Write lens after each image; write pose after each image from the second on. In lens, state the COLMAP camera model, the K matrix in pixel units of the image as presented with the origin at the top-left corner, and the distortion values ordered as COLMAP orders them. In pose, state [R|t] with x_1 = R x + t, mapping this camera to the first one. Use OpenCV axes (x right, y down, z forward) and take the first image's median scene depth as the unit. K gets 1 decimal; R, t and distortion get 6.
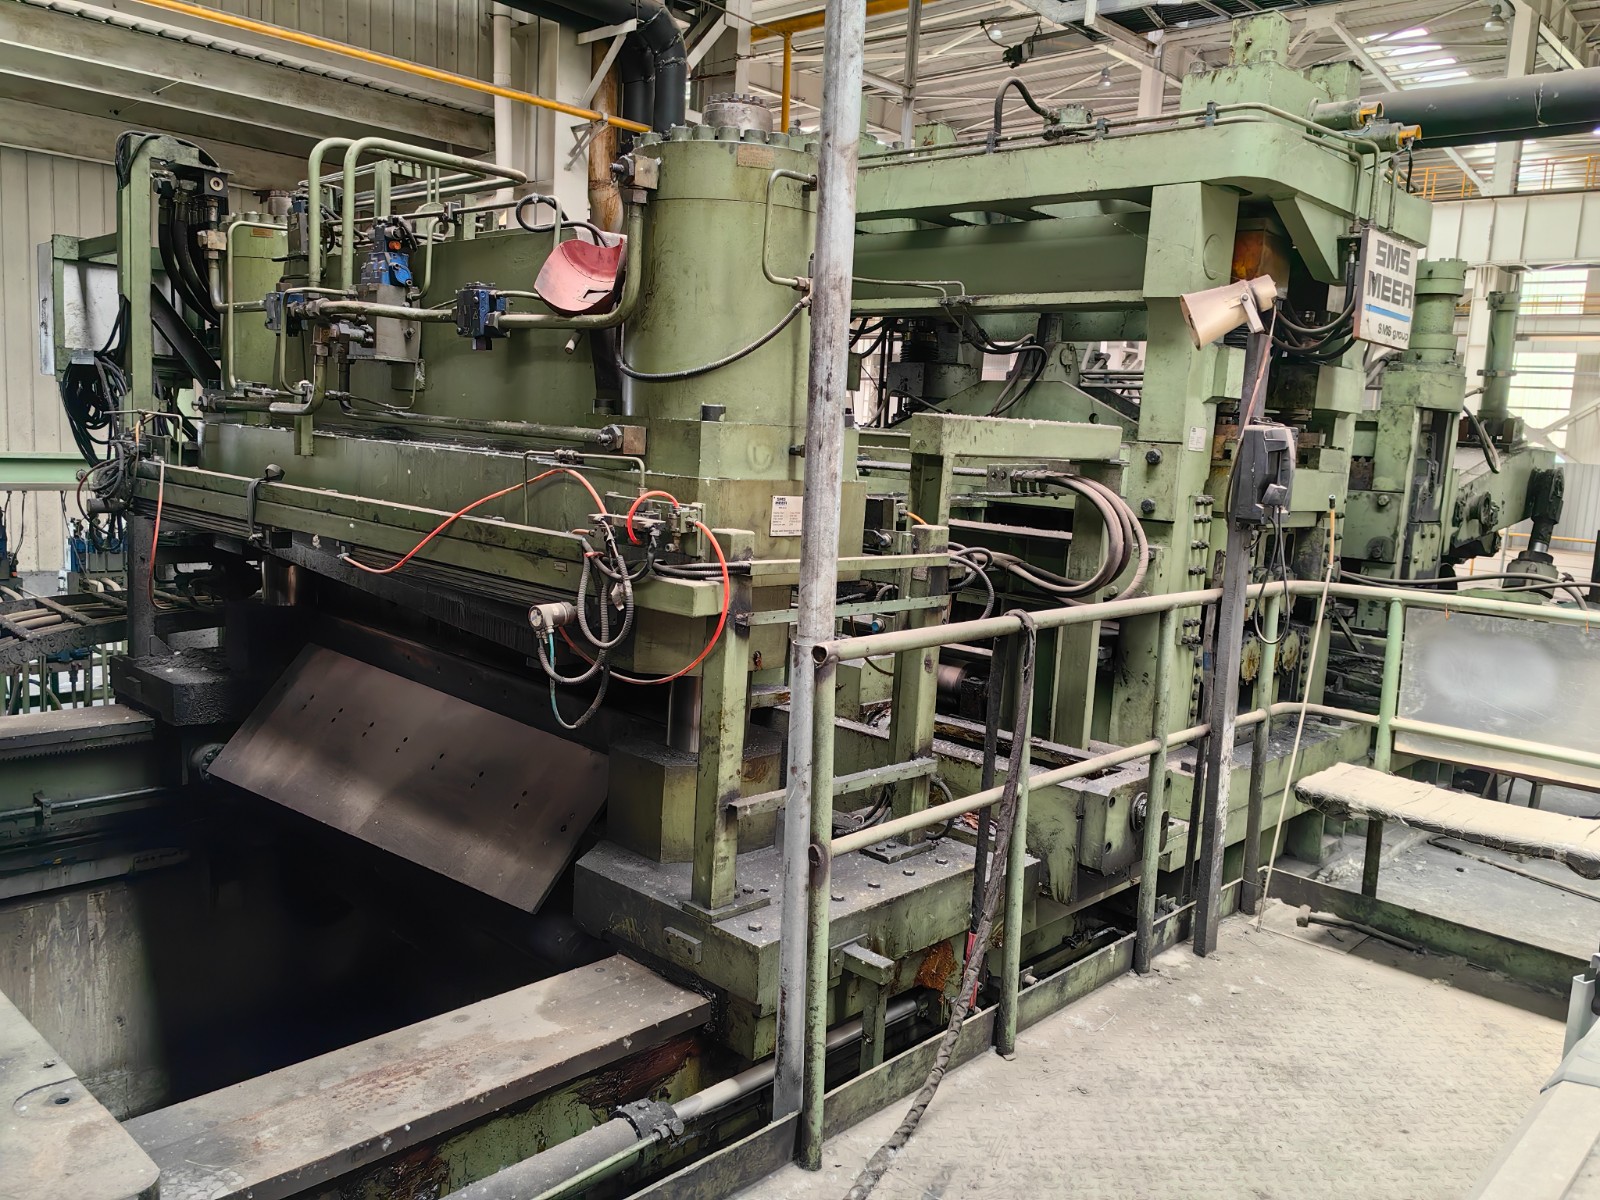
lens RADIAL K [[1253.4, 0, 802.2], [0, 1253.4, 590.6], [0, 0, 1]] dist [0.098233, -0.133693]
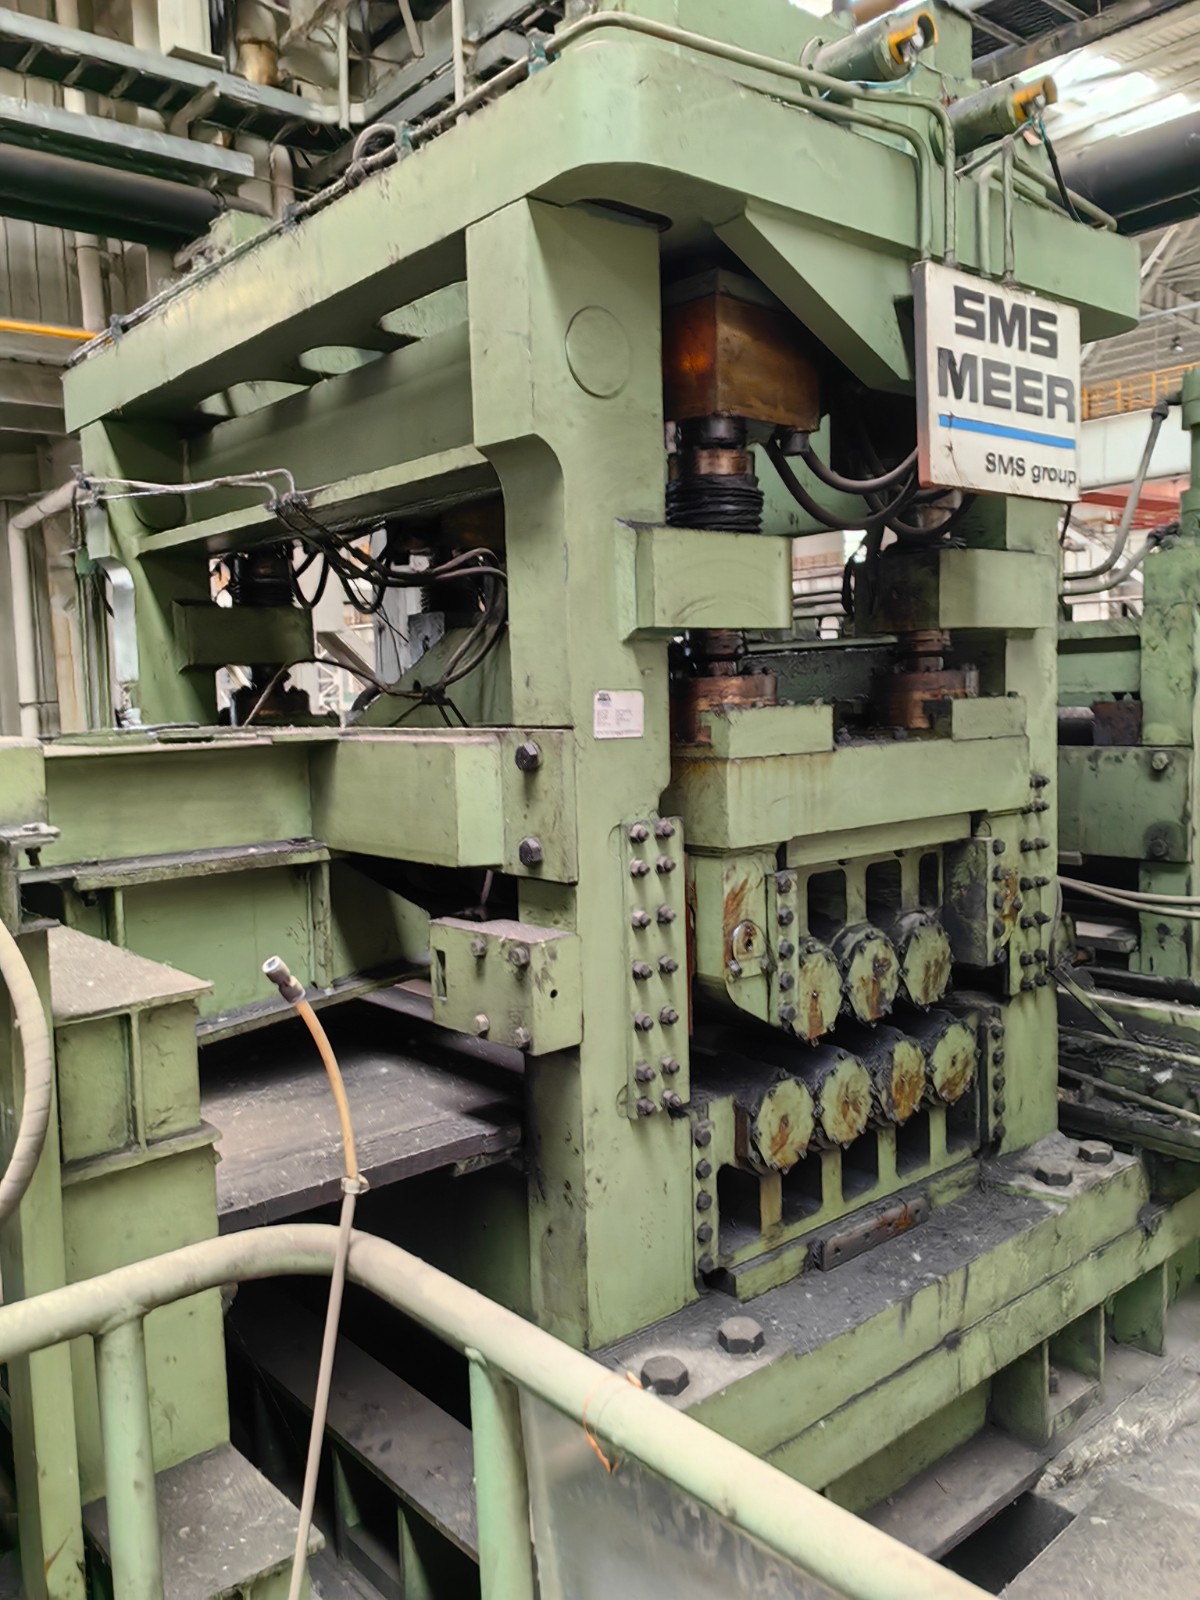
lens RADIAL K [[1253.4, 0, 600.0], [0, 1253.4, 800.0], [0, 0, 1]] dist [0.098233, -0.133693]
pose [[0.989494, -0.081952, -0.119106, 0.318537], [0.077077, 0.996010, -0.044978, -0.055789], [0.122317, 0.035325, 0.991862, 0.441160]]
